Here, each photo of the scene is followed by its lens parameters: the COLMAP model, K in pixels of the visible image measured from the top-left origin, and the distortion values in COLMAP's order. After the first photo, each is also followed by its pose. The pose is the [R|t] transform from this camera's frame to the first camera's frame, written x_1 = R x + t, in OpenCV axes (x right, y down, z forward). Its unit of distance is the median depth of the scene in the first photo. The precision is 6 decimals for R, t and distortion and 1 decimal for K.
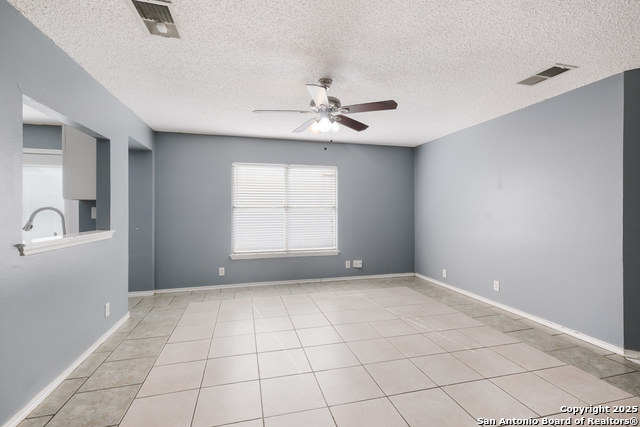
lens RADIAL K [[289.3, 0, 317.7], [0, 289.3, 207.2], [0, 0, 1]] dist [0.001570, 0.000030]
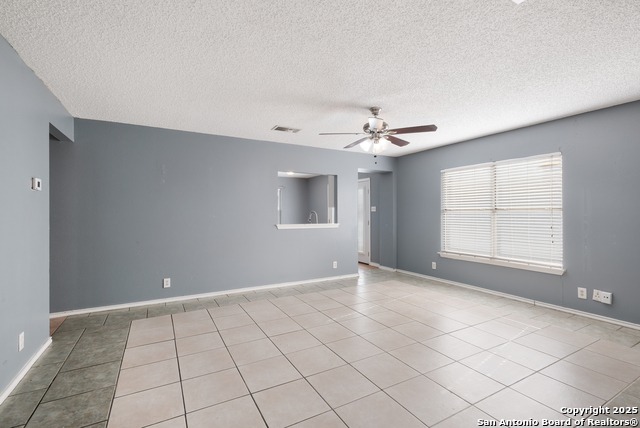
lens RADIAL K [[289.3, 0, 317.7], [0, 289.3, 207.7], [0, 0, 1]] dist [0.001570, 0.000030]
pose [[0.240726, -0.017896, -0.970428, 0.684250], [0.010131, 0.999822, -0.015925, 0.004306], [0.970540, -0.005998, 0.240864, 0.268191]]
